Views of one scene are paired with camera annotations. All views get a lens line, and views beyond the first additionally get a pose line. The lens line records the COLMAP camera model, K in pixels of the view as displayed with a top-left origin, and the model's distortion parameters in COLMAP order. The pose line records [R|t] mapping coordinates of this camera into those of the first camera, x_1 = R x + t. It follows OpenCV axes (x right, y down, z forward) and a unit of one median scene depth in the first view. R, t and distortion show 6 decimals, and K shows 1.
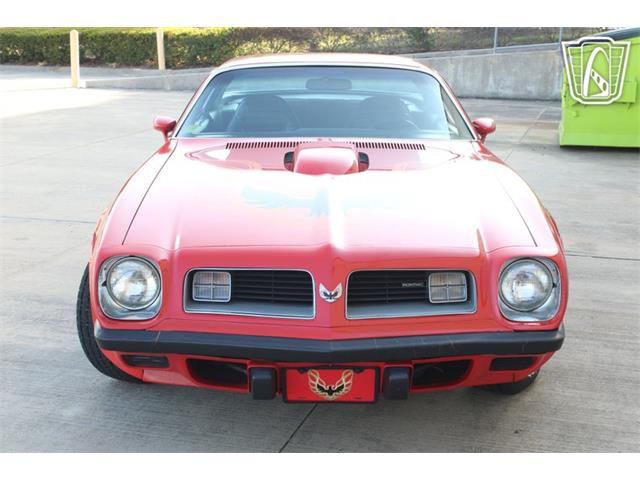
lens RADIAL K [[939.4, 0, 320.0], [0, 939.4, 240.0], [0, 0, 1]] dist [-0.007686, -0.003286]
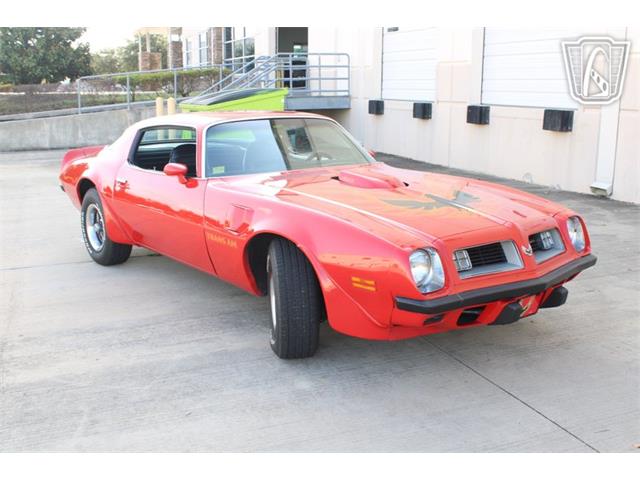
lens RADIAL K [[708.3, 0, 320.0], [0, 708.3, 240.0], [0, 0, 1]] dist [-0.117014, 0.153926]
pose [[0.778977, -0.141192, 0.610950, -0.698130], [0.150965, 0.987890, 0.035819, -0.040643], [-0.608608, 0.064329, 0.790859, 0.172593]]
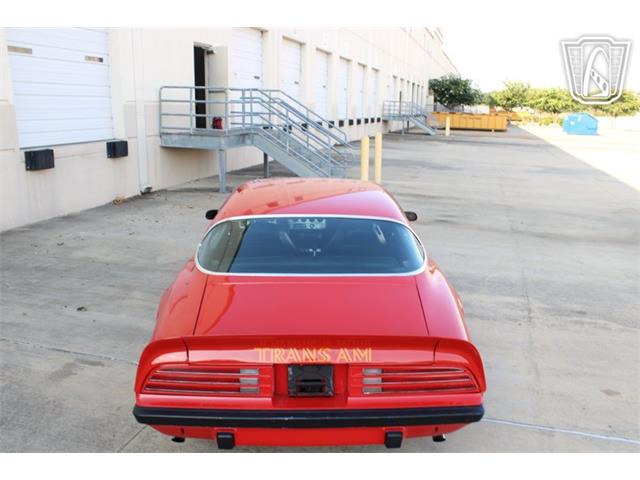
lens RADIAL K [[562.6, 0, 320.0], [0, 562.6, 240.0], [0, 0, 1]] dist [-0.113010, 0.006717]
pose [[-0.999667, -0.015169, -0.020866, 0.006807], [-0.023042, 0.888762, 0.457790, -0.613736], [0.011601, 0.458119, -0.888815, 2.188147]]
